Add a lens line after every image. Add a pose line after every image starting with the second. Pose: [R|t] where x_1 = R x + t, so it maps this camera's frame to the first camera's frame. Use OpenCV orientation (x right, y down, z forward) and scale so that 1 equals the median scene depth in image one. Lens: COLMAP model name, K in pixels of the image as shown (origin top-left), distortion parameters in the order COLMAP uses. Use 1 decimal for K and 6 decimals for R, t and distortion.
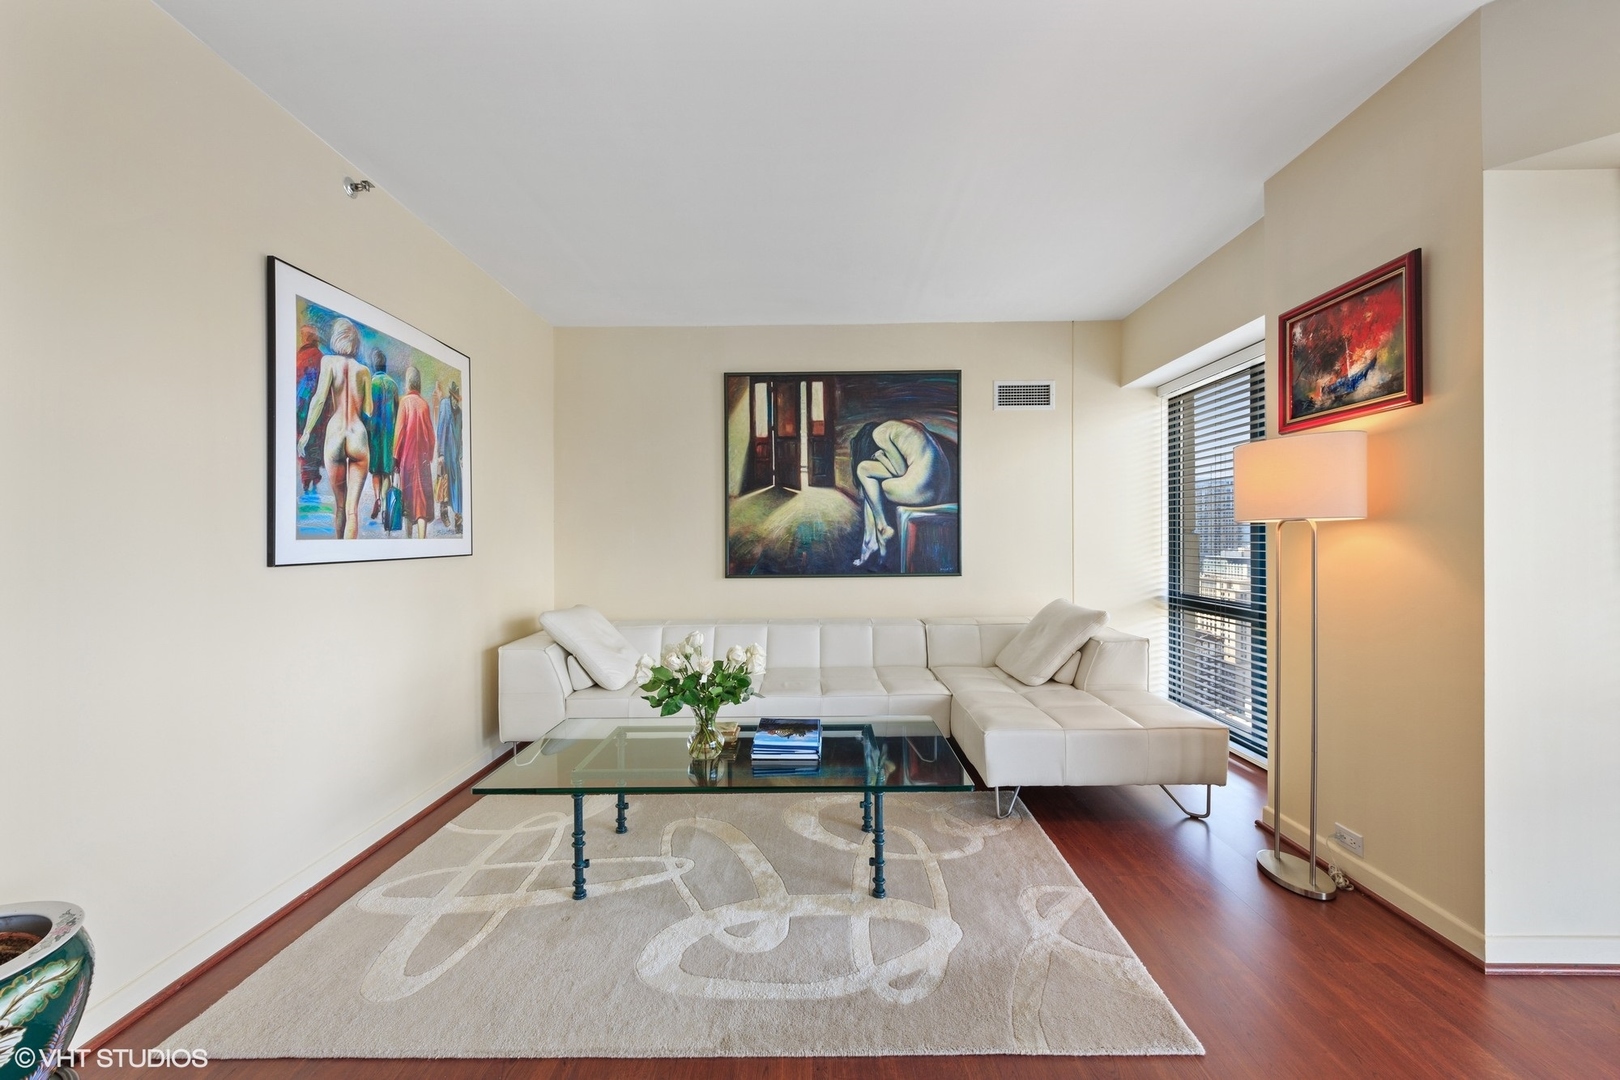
lens RADIAL K [[659.2, 0, 810.0], [0, 659.2, 540.0], [0, 0, 1]] dist [0.004645, 0.000015]
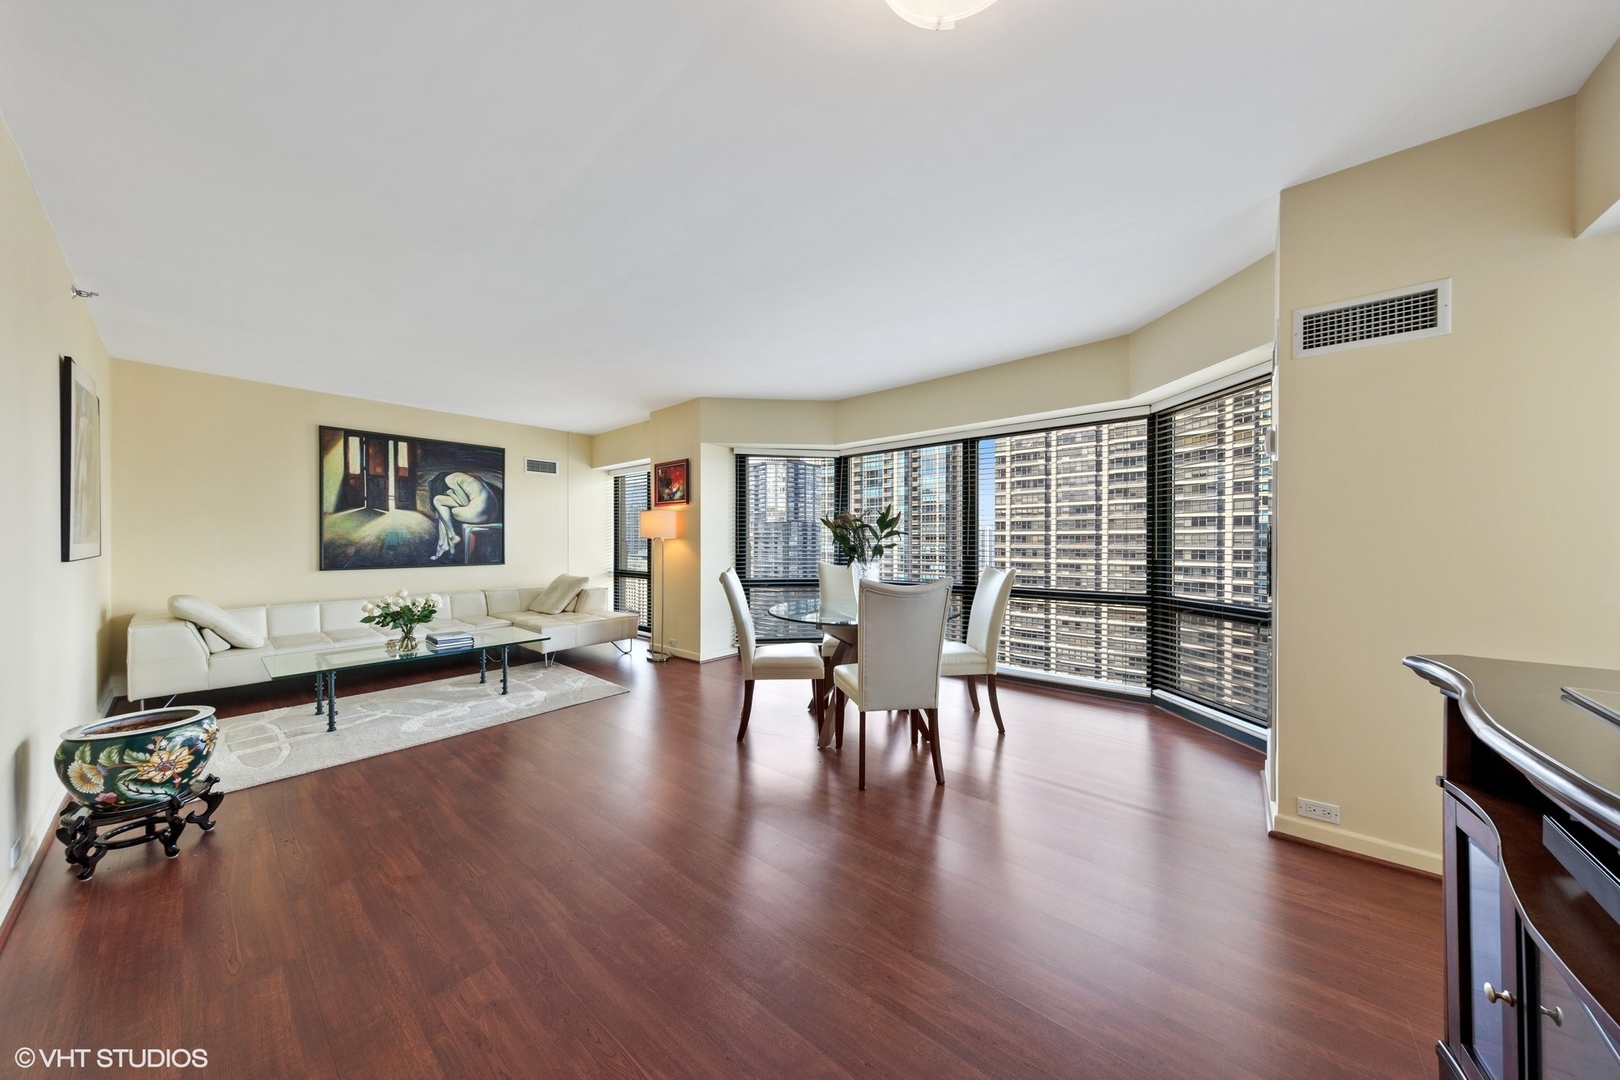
lens RADIAL K [[509.0, 0, 810.8], [0, 509.0, 543.8], [0, 0, 1]] dist [0.008953, -0.001642]
pose [[0.634054, 0.002010, 0.773286, -0.312013], [-0.002943, 0.999996, -0.000186, -0.002942], [-0.773283, -0.002158, 0.634057, -0.511120]]
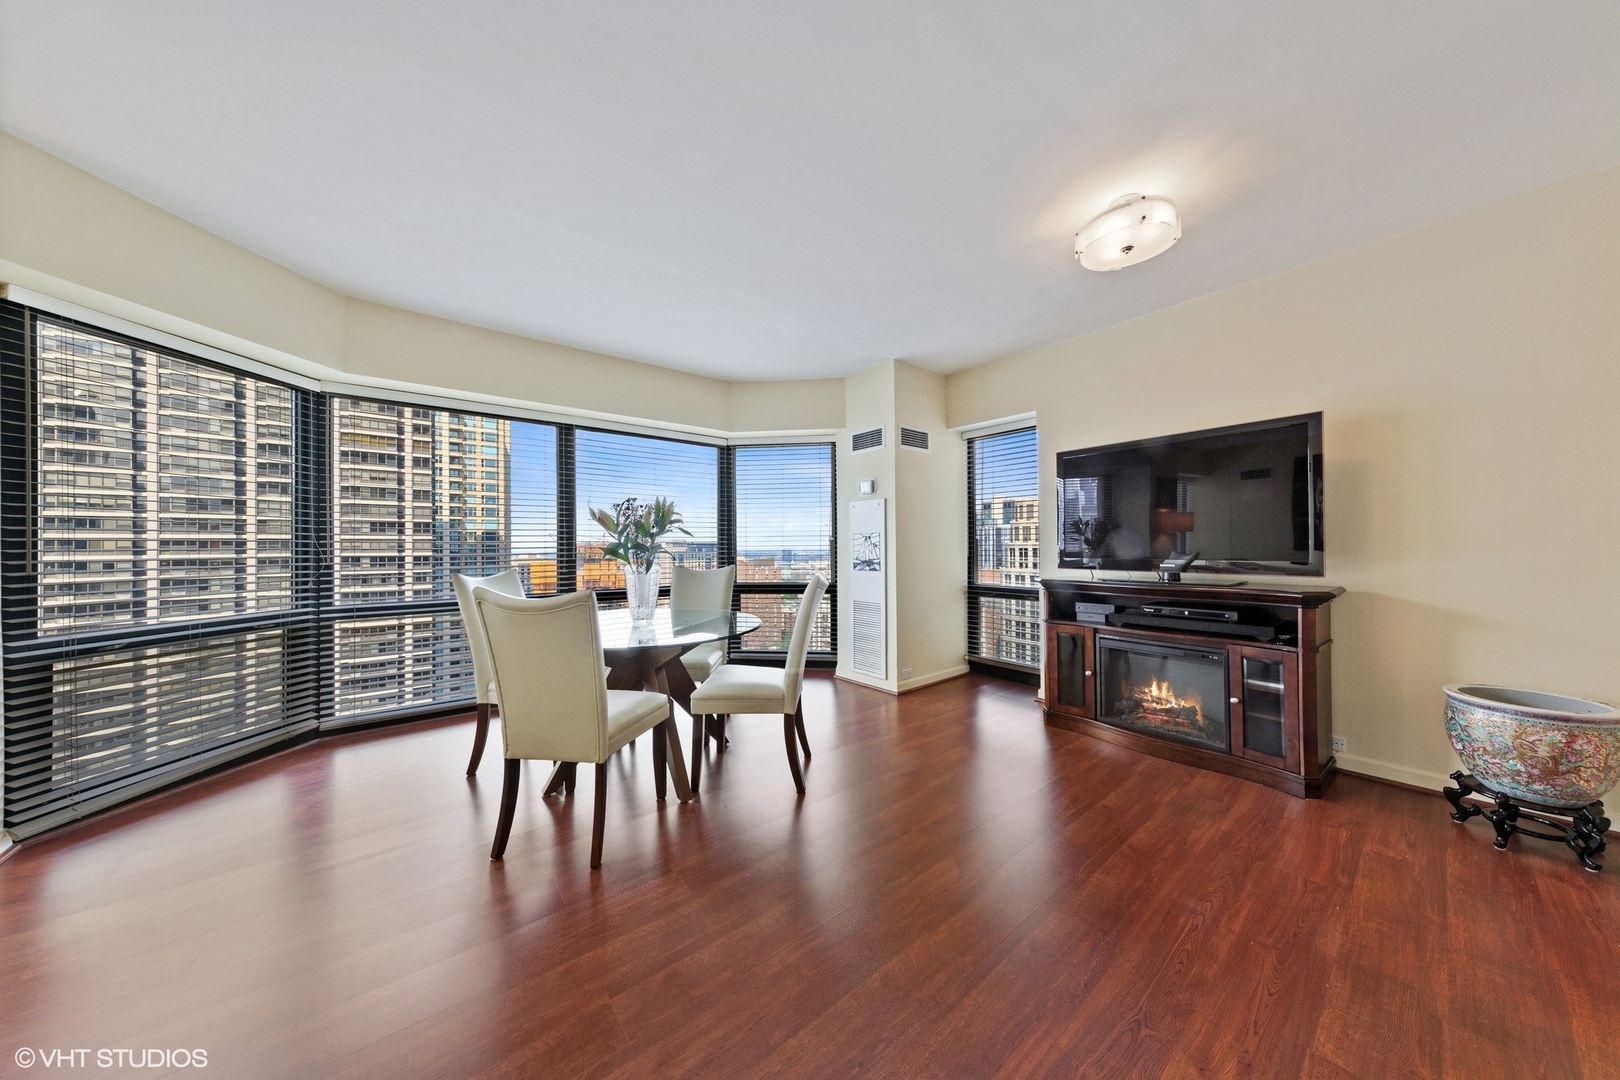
lens RADIAL K [[509.0, 0, 810.8], [0, 509.0, 543.8], [0, 0, 1]] dist [0.008953, -0.001642]
pose [[-0.632417, 0.011750, 0.774539, -0.273937], [0.009449, 0.999928, -0.007454, 0.004435], [-0.774571, 0.002604, -0.632482, 0.150482]]
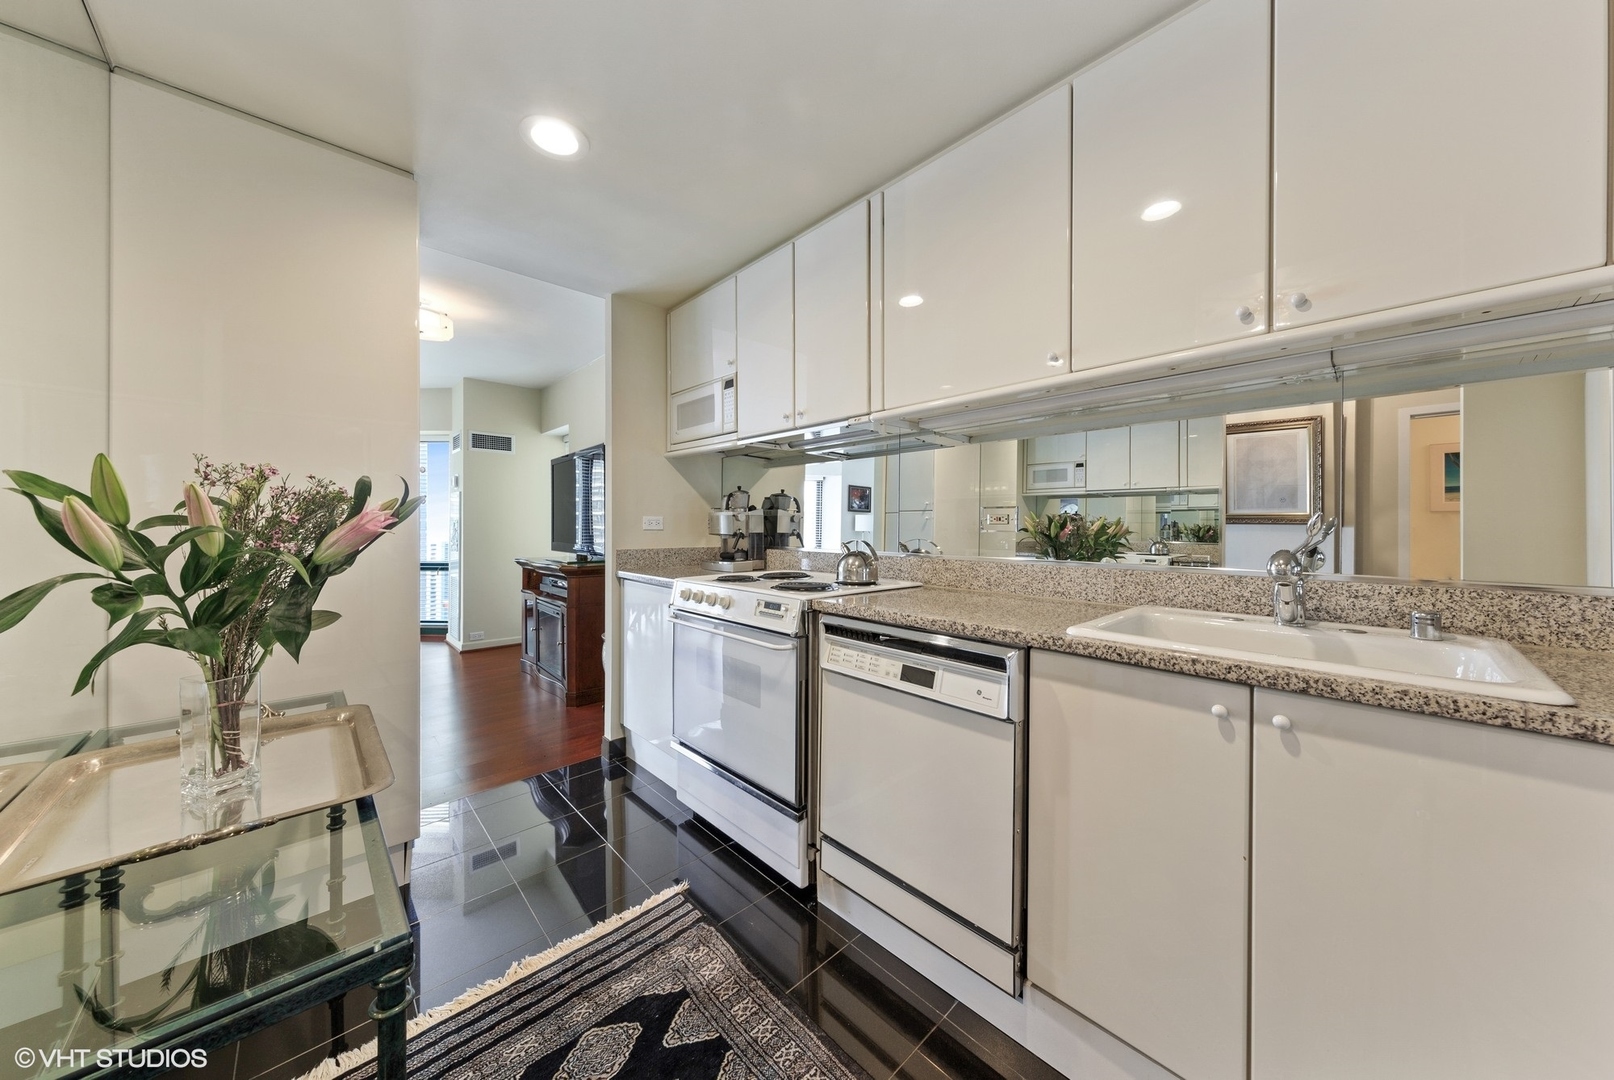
lens RADIAL K [[542.2, 0, 807.0], [0, 542.2, 540.0], [0, 0, 1]] dist [-0.000072, -0.000003]
pose [[-0.691861, -0.002767, 0.722026, -1.048181], [-0.000228, 0.999993, 0.003614, 0.017944], [-0.722031, 0.002336, -0.691857, -0.270927]]
